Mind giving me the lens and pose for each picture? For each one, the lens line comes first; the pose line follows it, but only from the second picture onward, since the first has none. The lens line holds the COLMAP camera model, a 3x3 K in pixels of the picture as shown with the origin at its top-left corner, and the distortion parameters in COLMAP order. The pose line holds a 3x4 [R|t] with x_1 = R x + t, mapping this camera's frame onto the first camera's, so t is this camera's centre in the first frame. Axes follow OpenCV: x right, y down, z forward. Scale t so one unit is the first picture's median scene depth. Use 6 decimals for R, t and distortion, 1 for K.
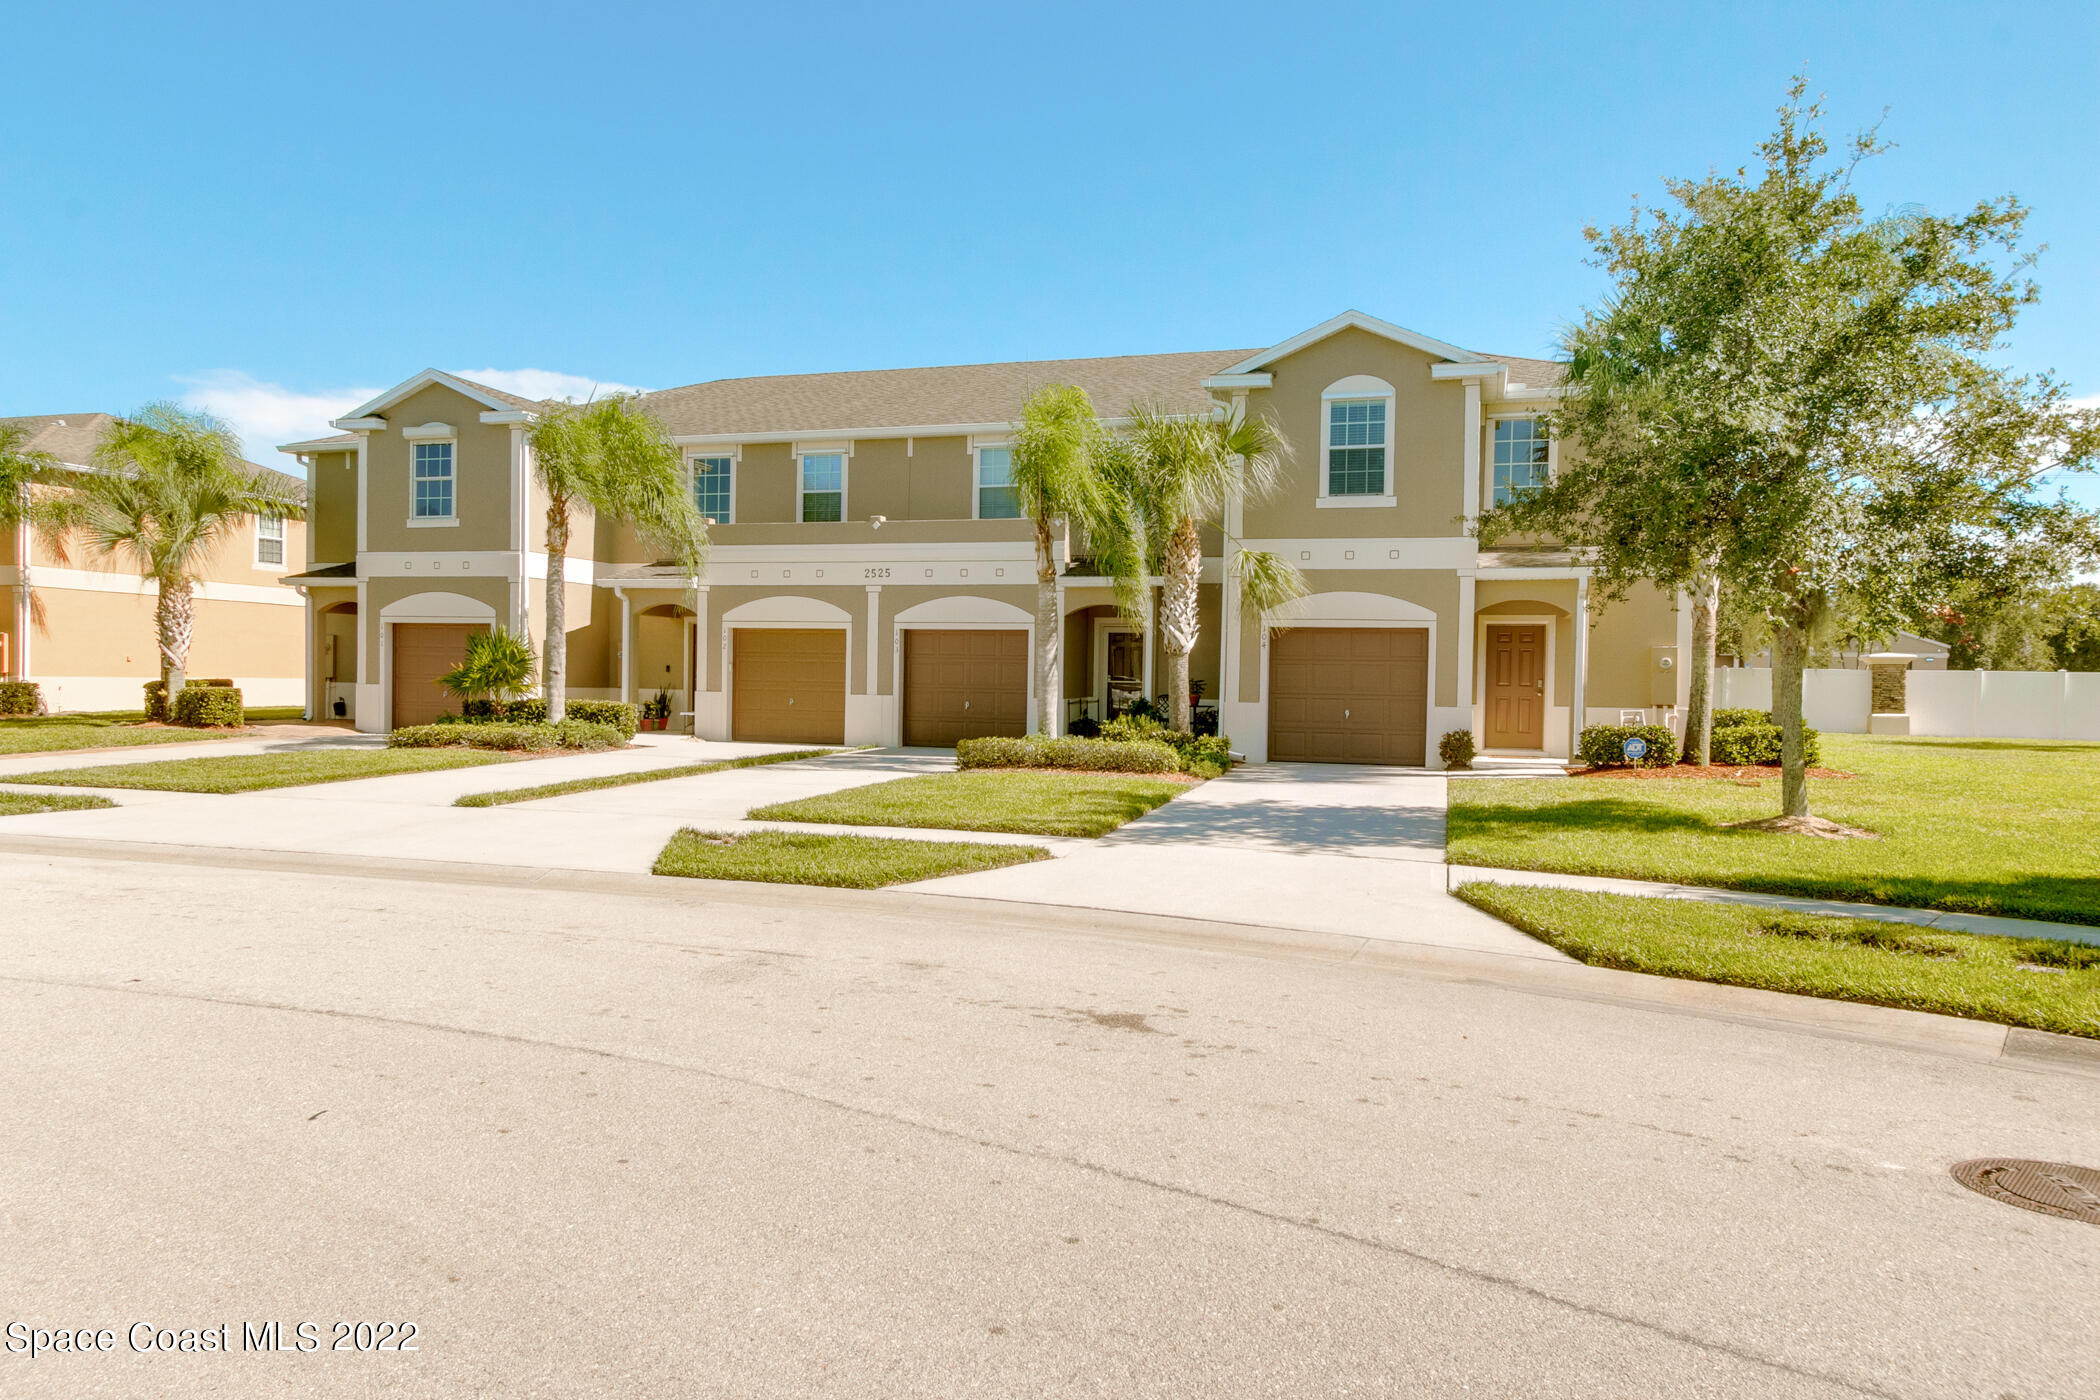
lens RADIAL K [[1433.0, 0, 1015.1], [0, 1433.0, 698.6], [0, 0, 1]] dist [0.002110, -0.000886]
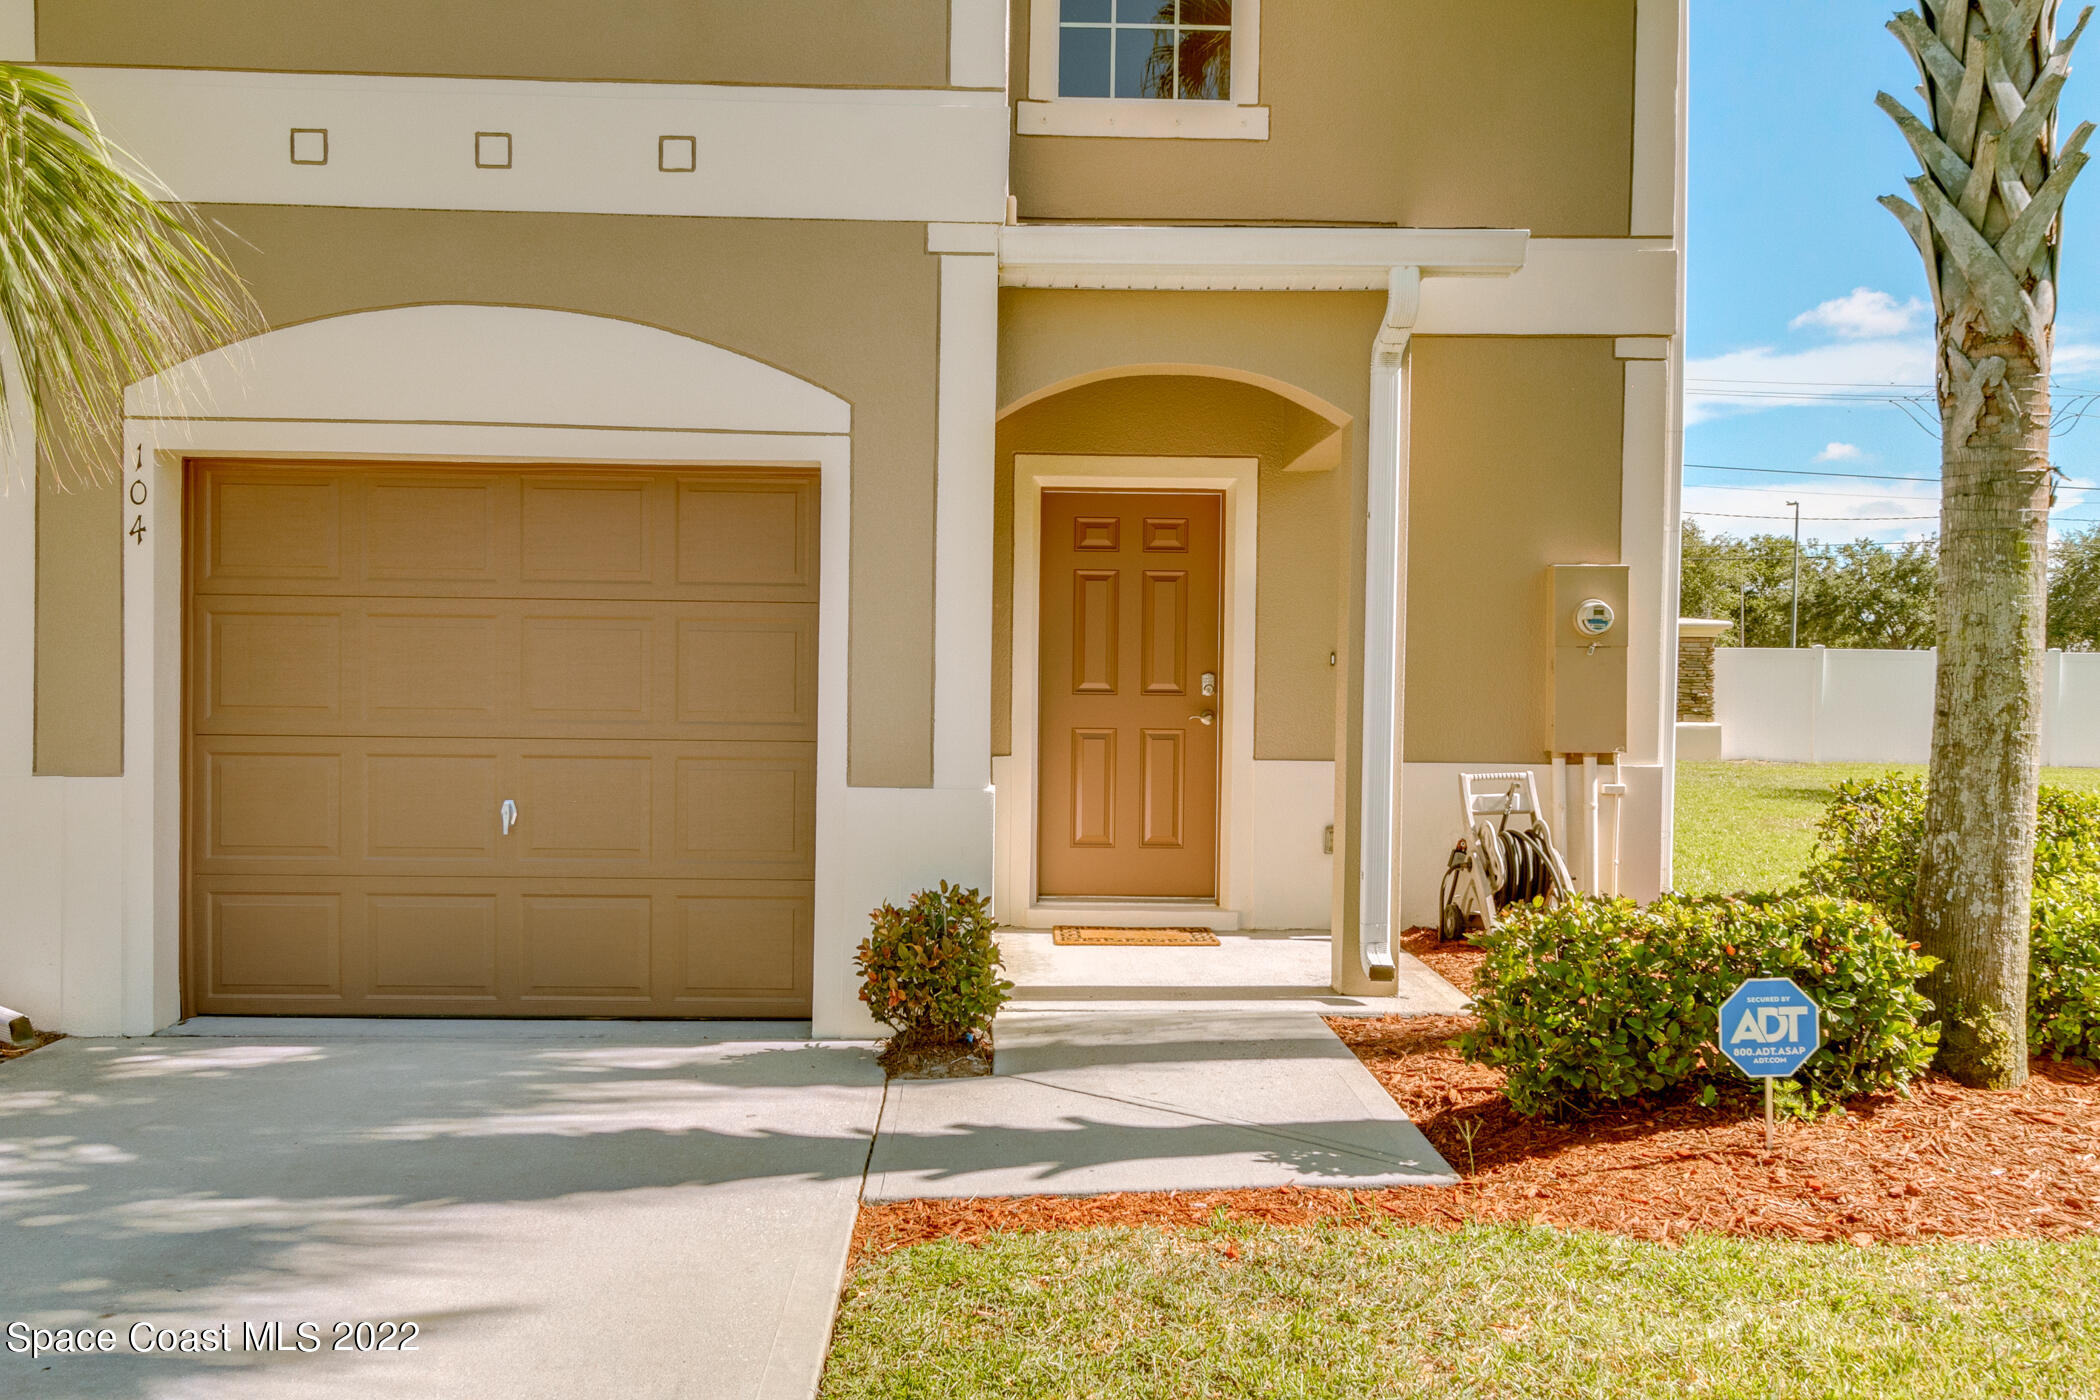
lens RADIAL K [[1726.6, 0, 1021.8], [0, 1726.6, 704.1], [0, 0, 1]] dist [0.005799, -0.001076]
pose [[0.951360, -0.008869, 0.307954, 0.234478], [0.005169, 0.999904, 0.012829, -0.012284], [-0.308038, -0.010613, 0.951315, 0.721424]]
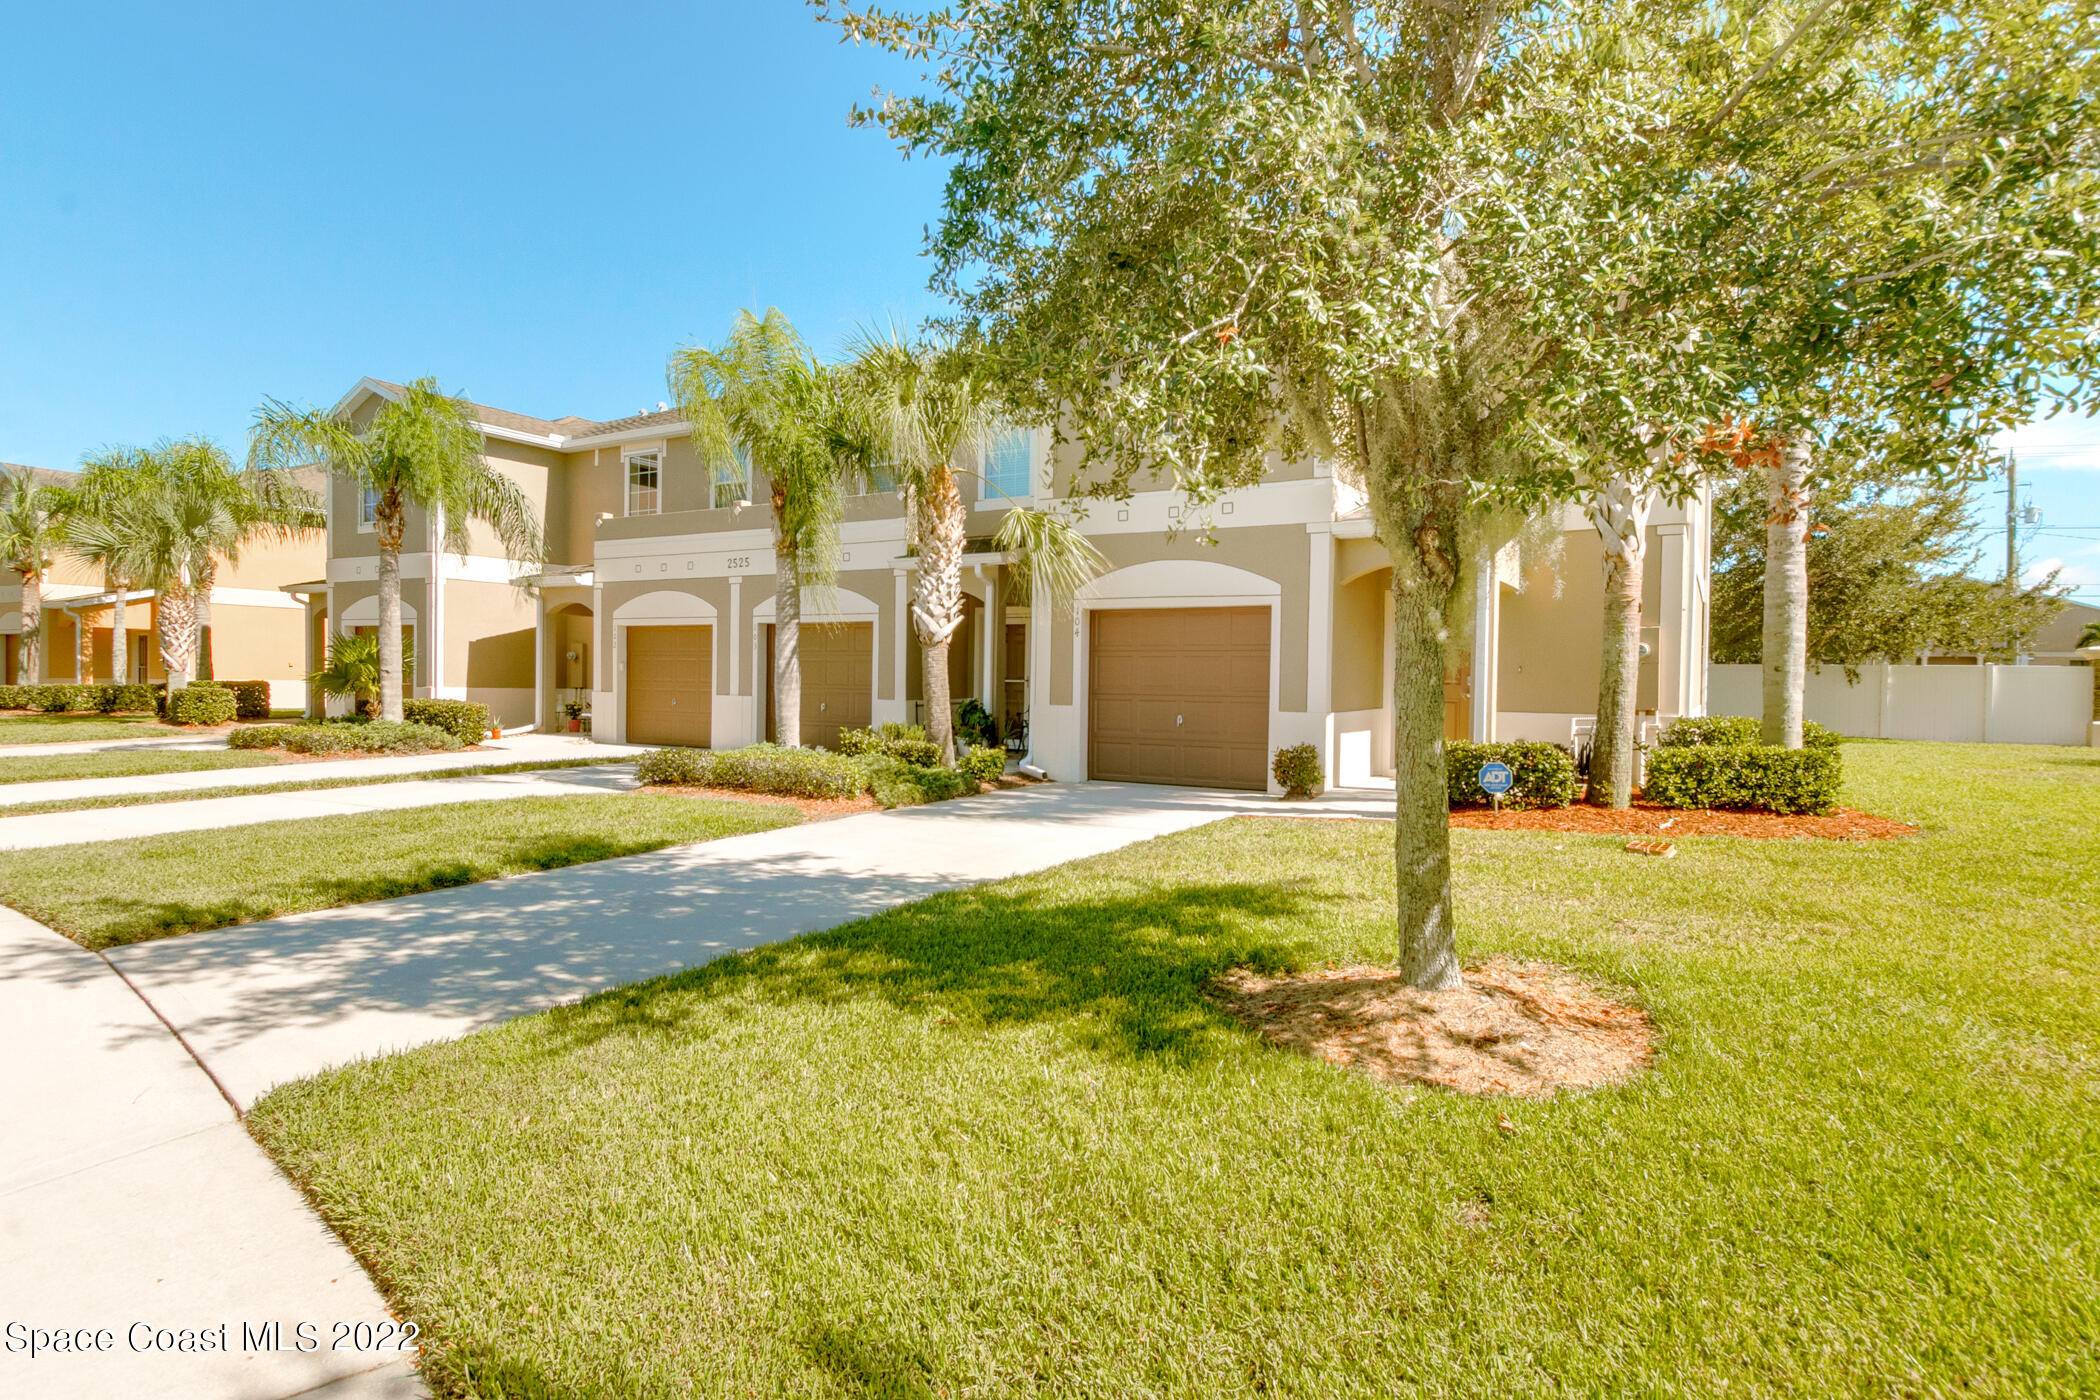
lens RADIAL K [[1138.4, 0, 1038.7], [0, 1138.4, 682.5], [0, 0, 1]] dist [0.006550, 0.000524]
pose [[0.968748, -0.001721, -0.248039, 0.323388], [-0.002245, 0.999874, -0.015706, 0.000203], [0.248035, 0.015773, 0.968623, 0.408491]]
